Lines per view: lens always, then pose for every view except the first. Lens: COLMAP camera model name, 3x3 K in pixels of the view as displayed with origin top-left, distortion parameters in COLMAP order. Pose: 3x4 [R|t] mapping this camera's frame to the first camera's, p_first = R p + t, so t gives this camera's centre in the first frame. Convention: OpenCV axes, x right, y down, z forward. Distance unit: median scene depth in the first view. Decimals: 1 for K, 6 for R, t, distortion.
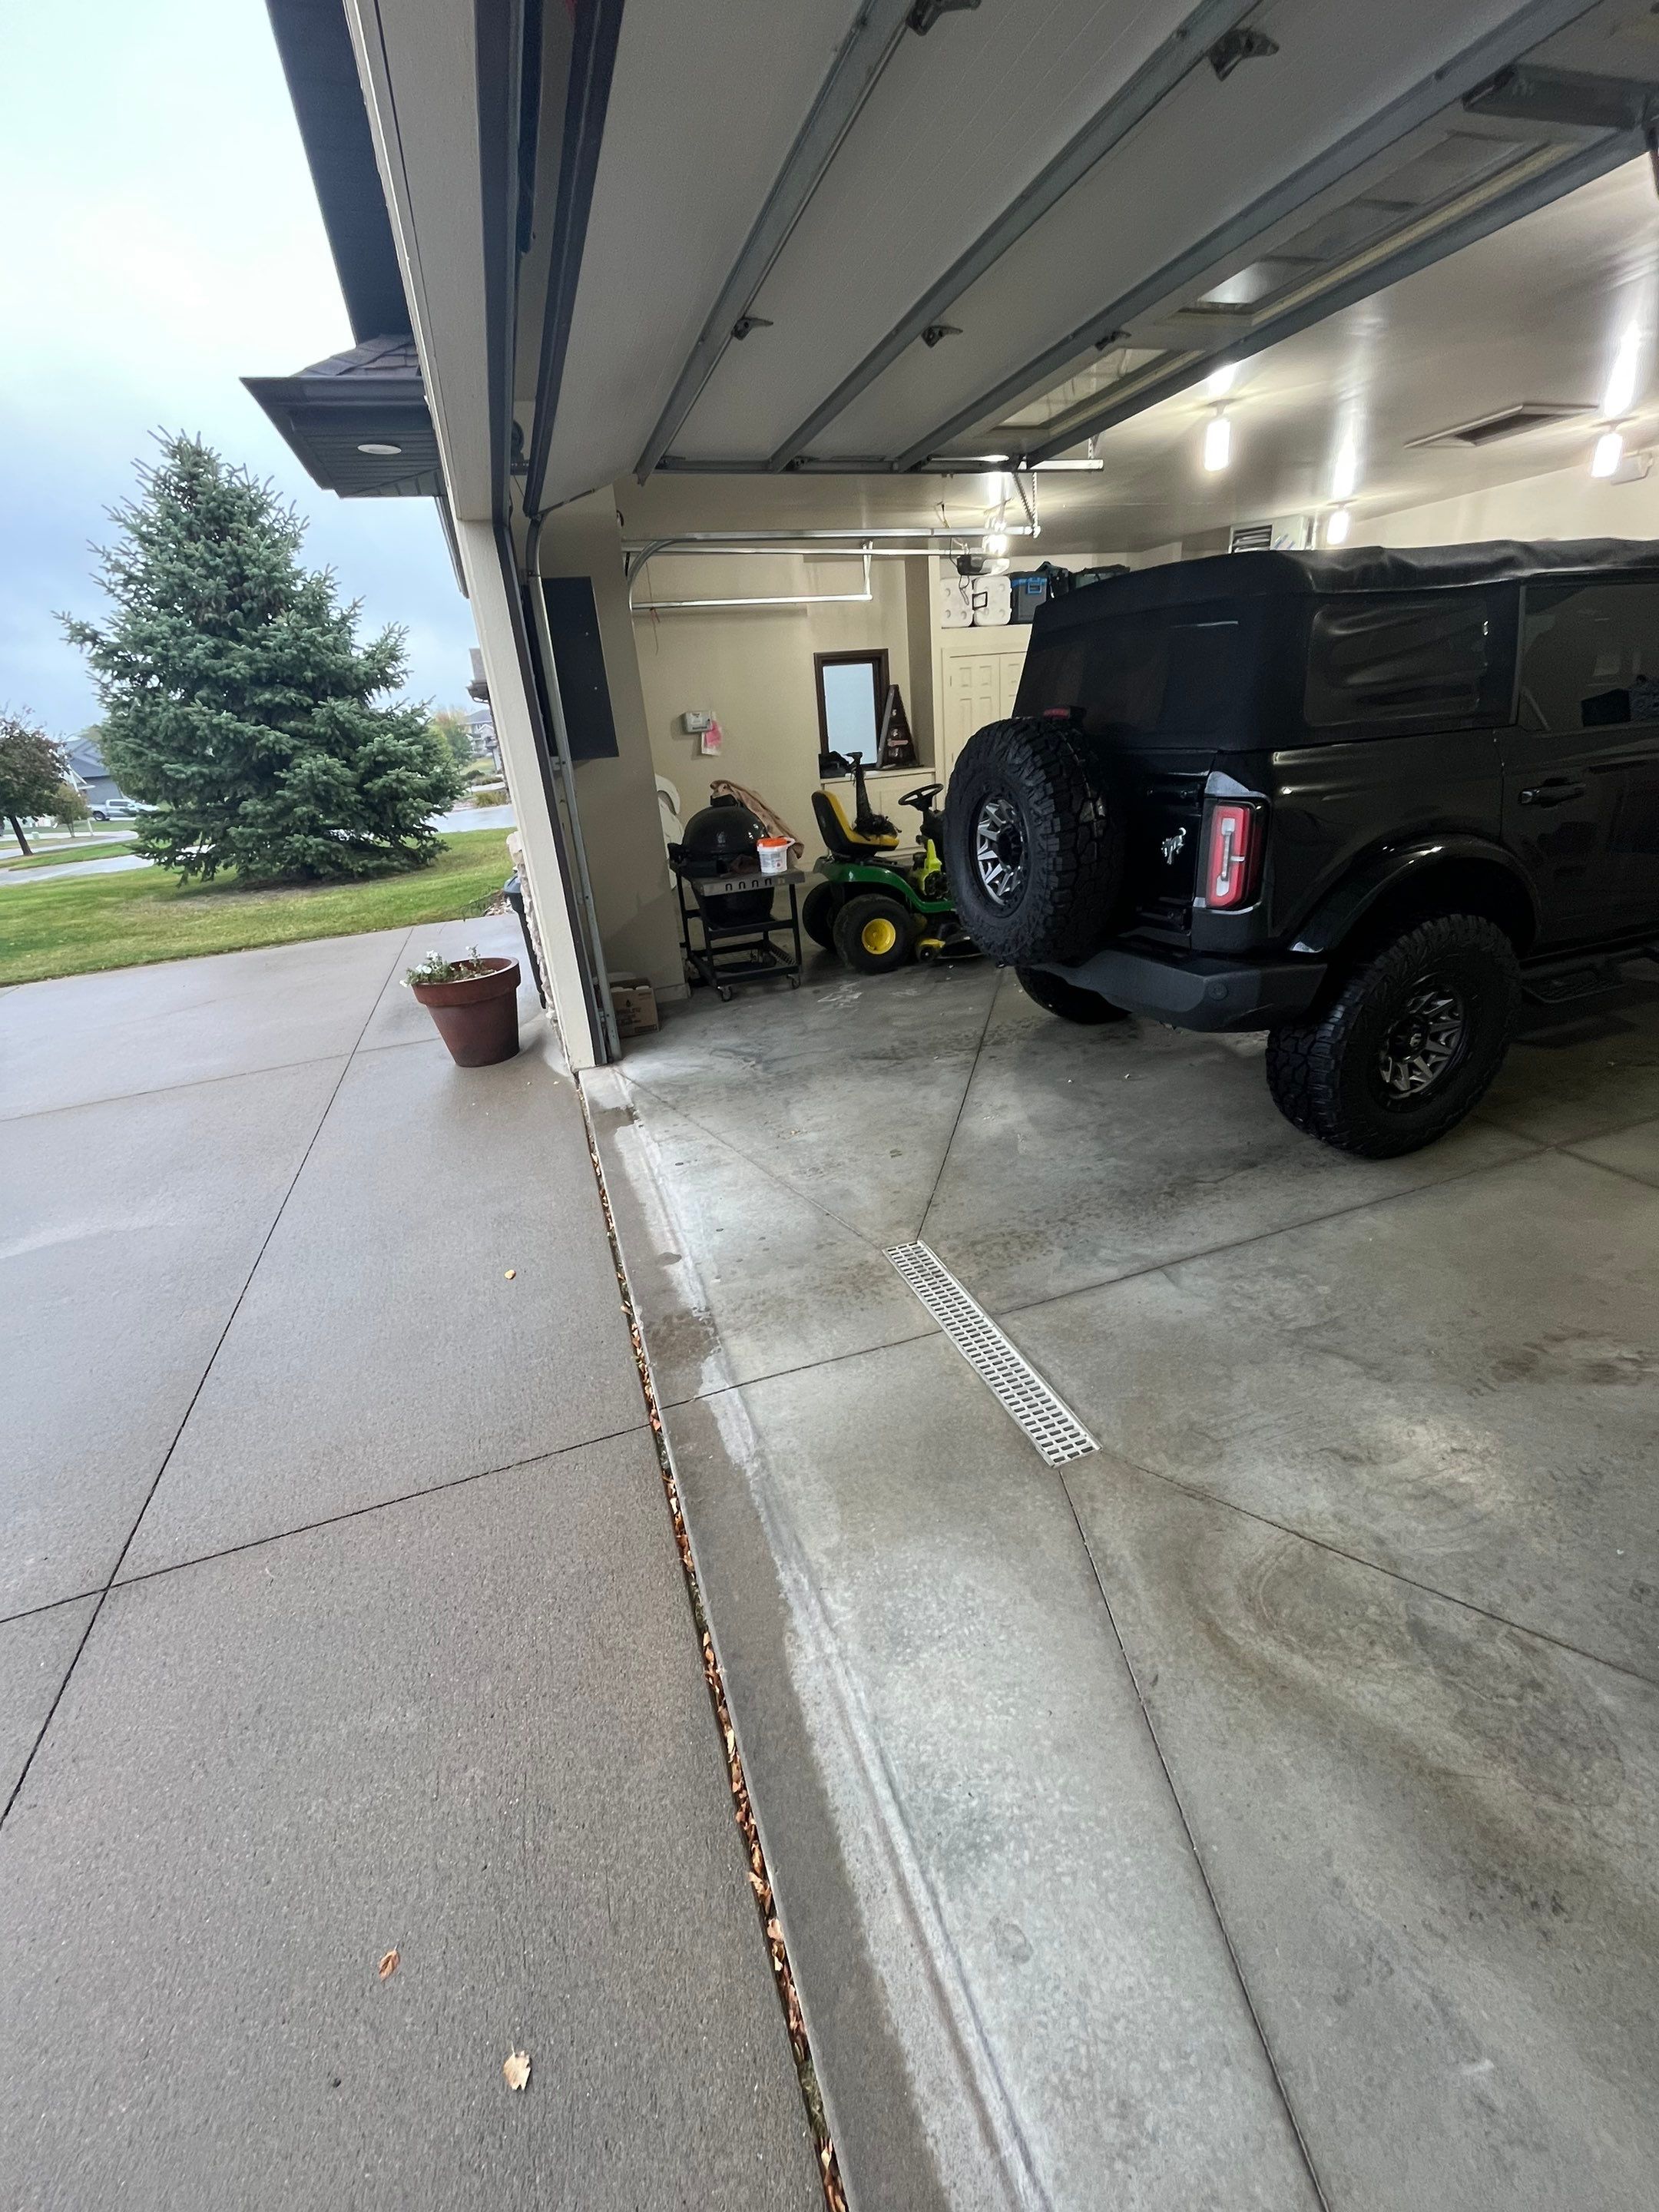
lens RADIAL K [[890.0, 0, 829.5], [0, 890.0, 1106.0], [0, 0, 1]] dist [-0.001613, -0.000871]
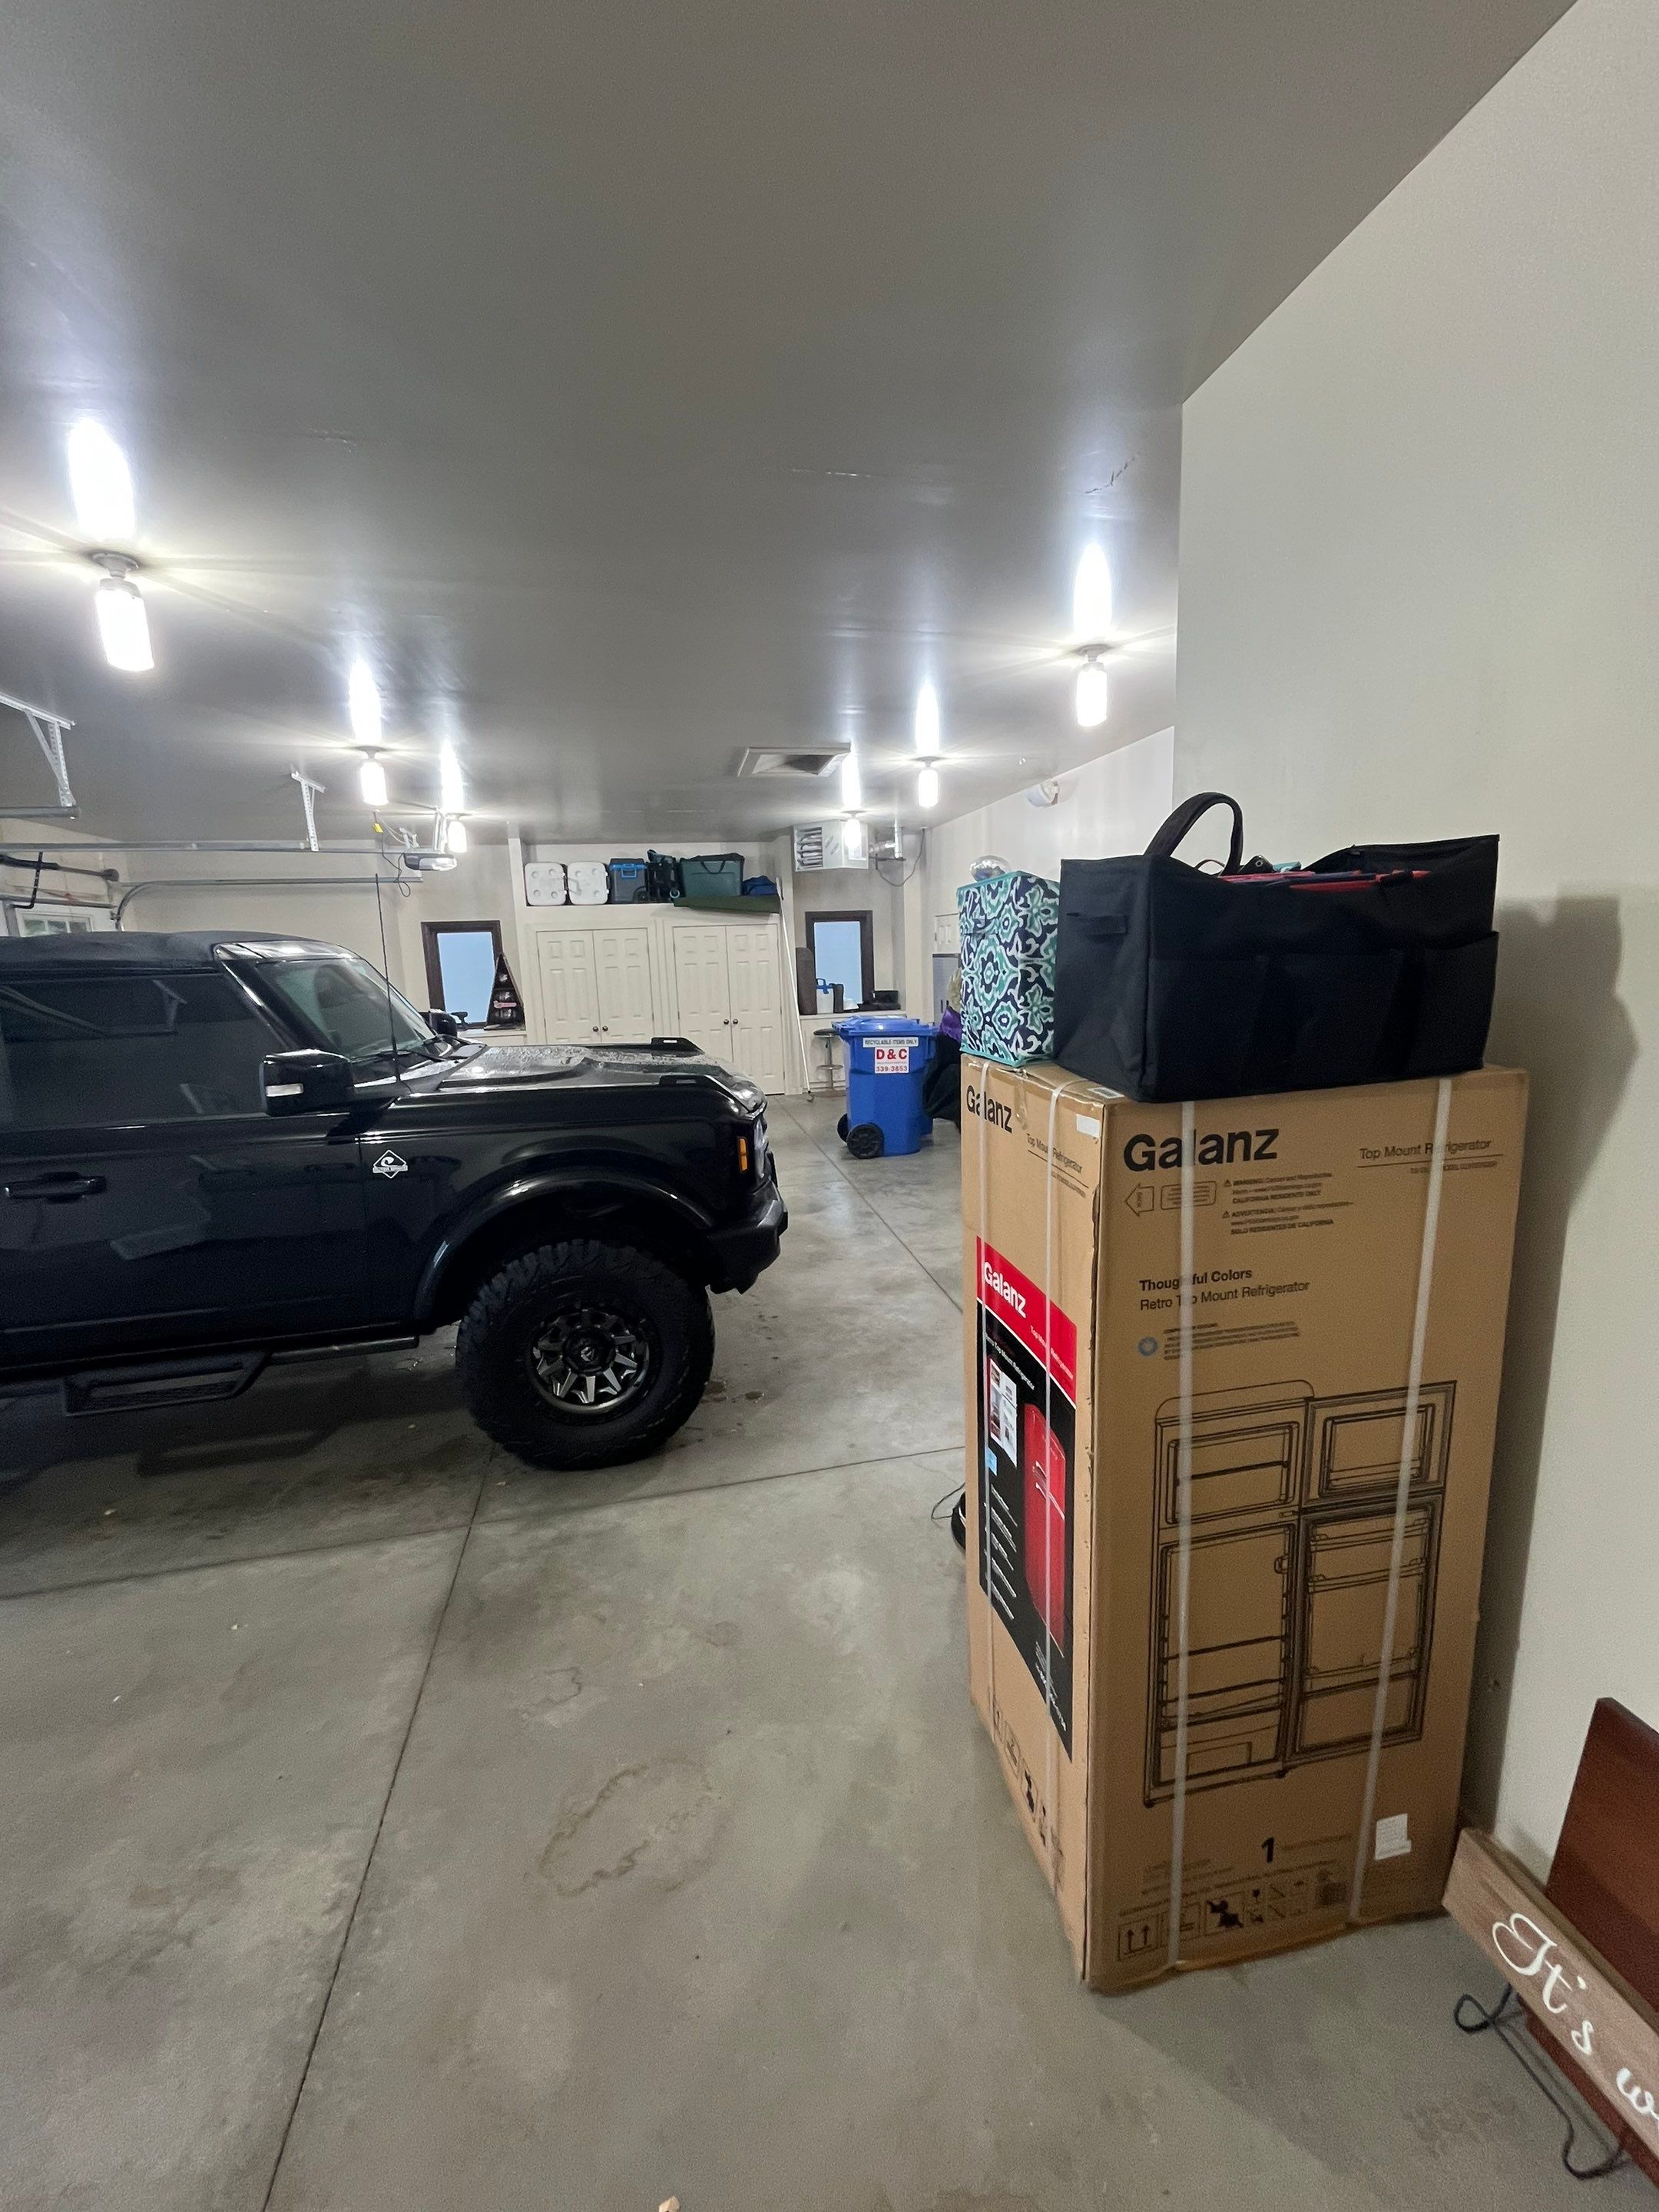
lens RADIAL K [[890.0, 0, 829.5], [0, 890.0, 1106.0], [0, 0, 1]] dist [-0.001613, -0.000871]
pose [[0.989015, 0.076873, -0.126251, 0.603151], [-0.103455, 0.970048, -0.219783, -0.116701], [0.105574, 0.230430, 0.967345, 0.088817]]
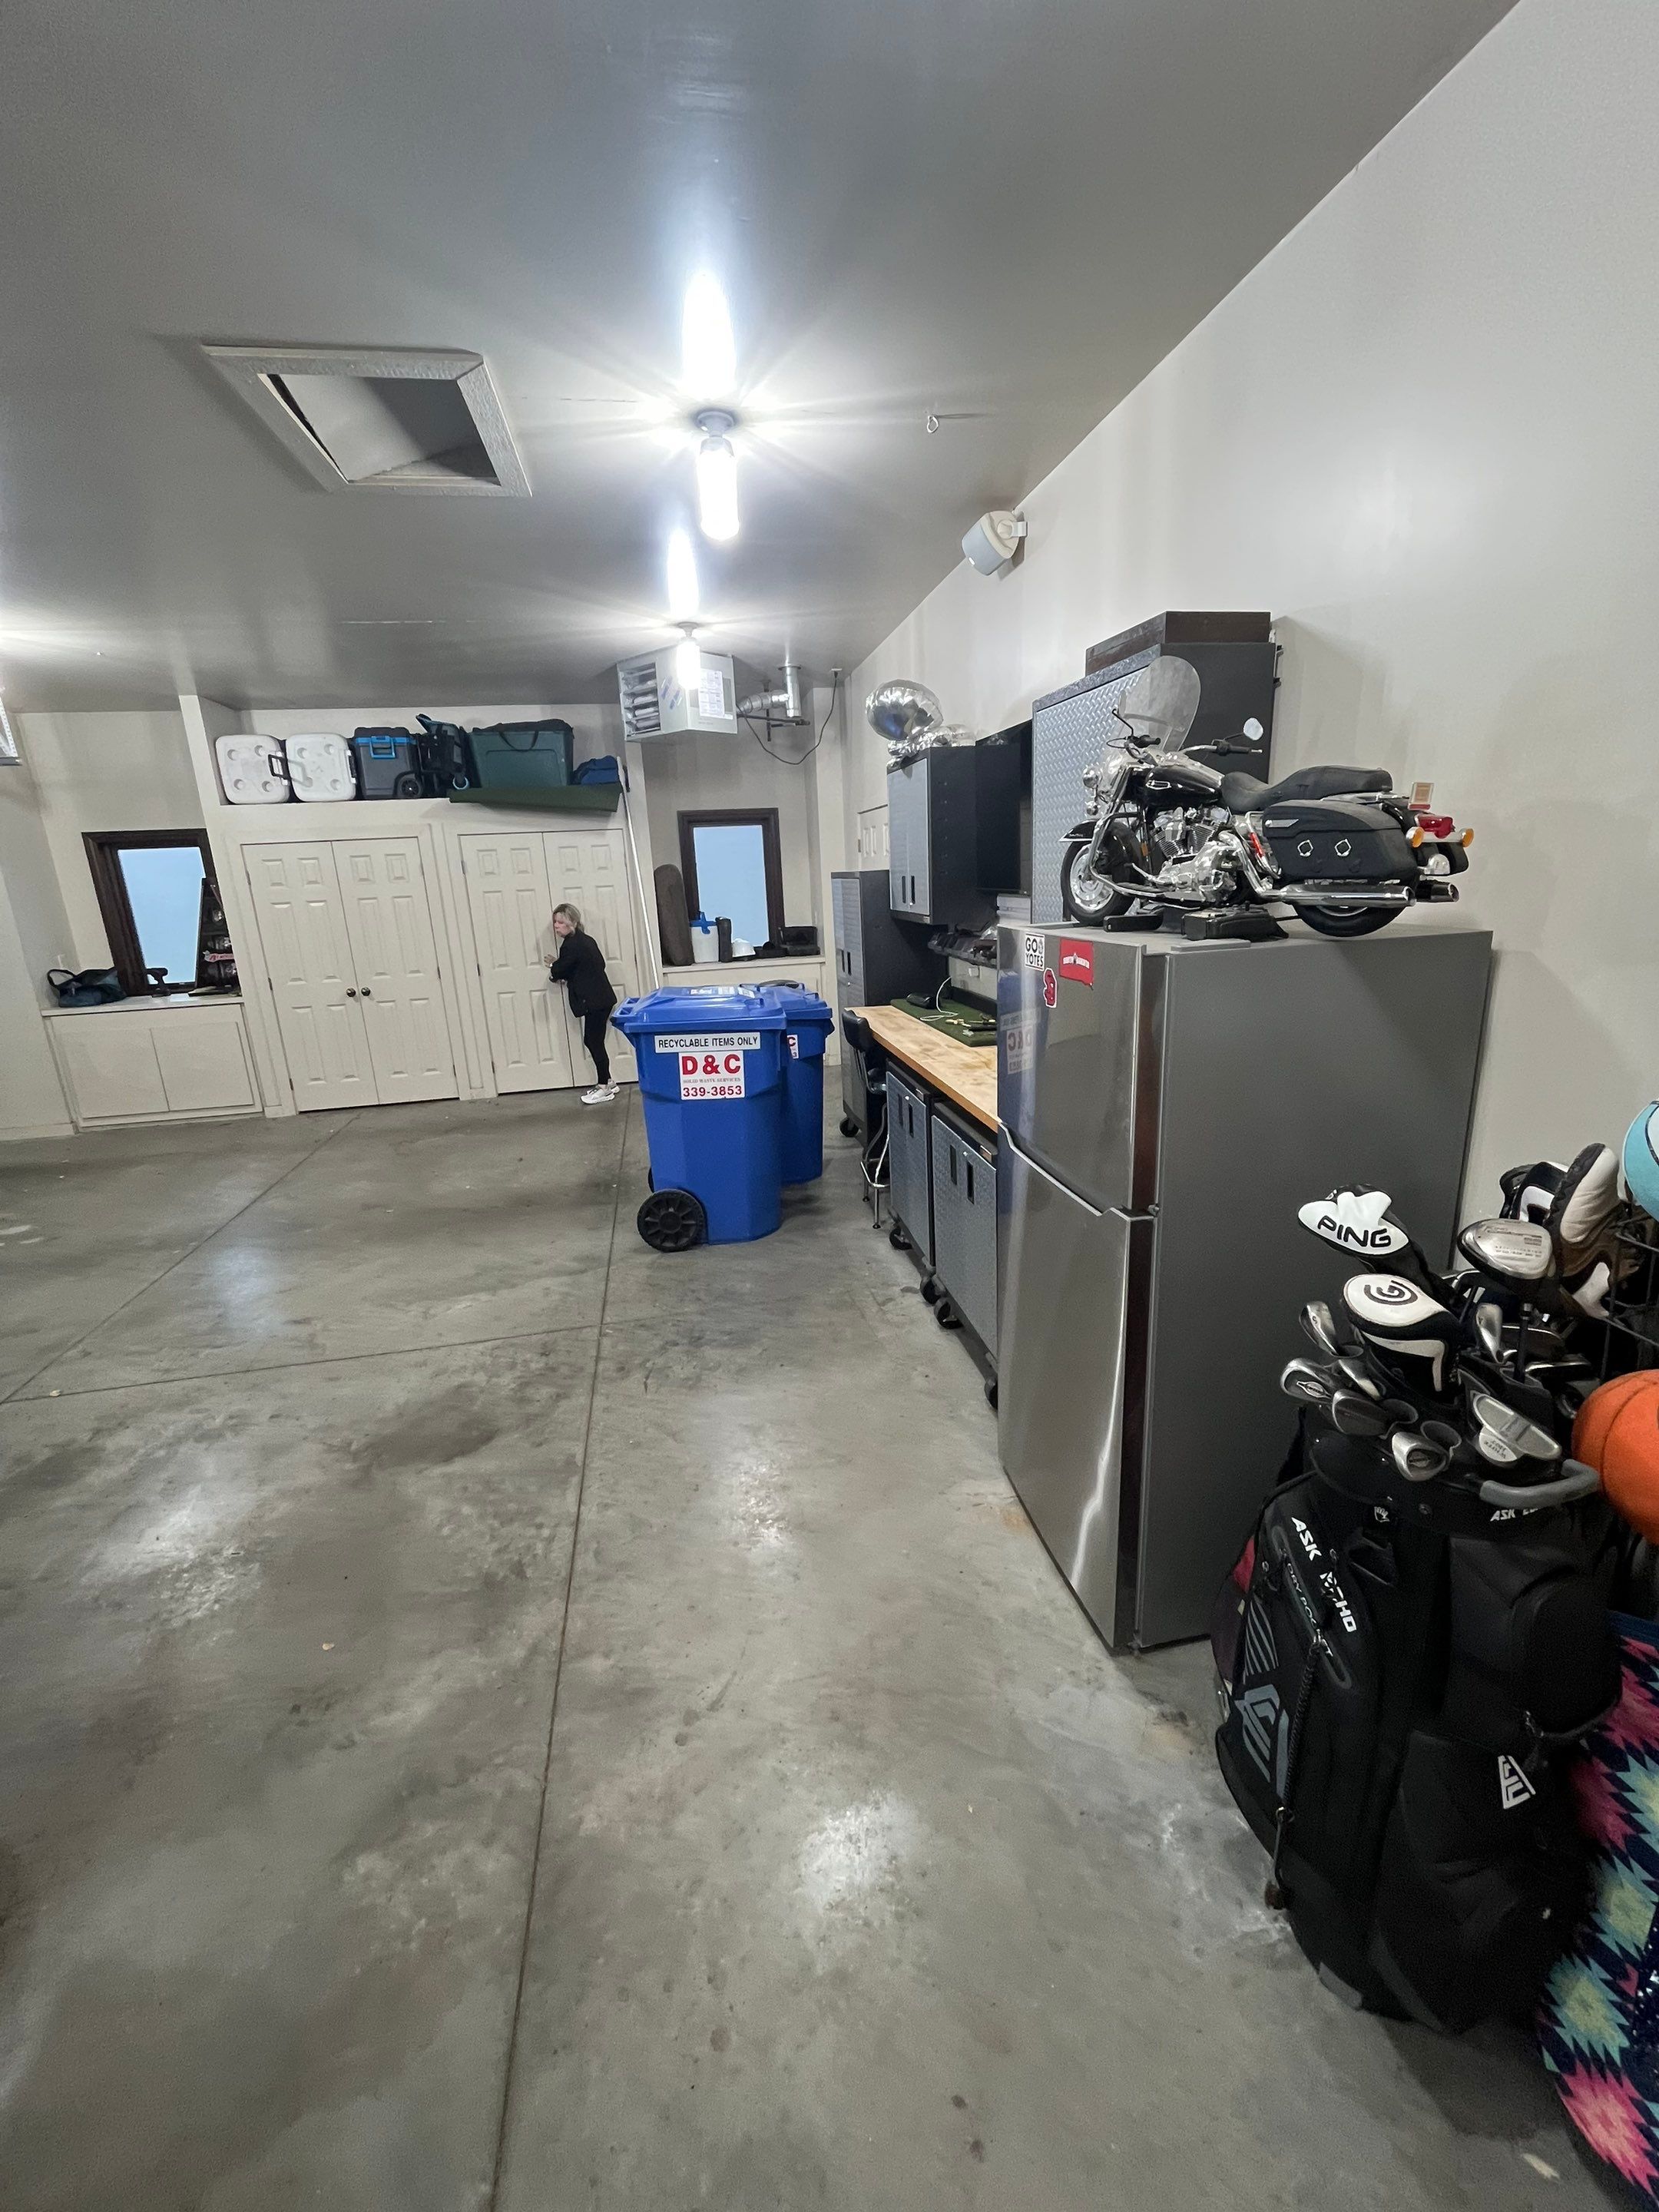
lens RADIAL K [[890.0, 0, 829.5], [0, 890.0, 1106.0], [0, 0, 1]] dist [-0.001613, -0.000871]
pose [[0.988019, 0.079389, -0.132350, 0.663053], [-0.097088, 0.986330, -0.133140, -0.259308], [0.119971, 0.144394, 0.982221, 0.416847]]
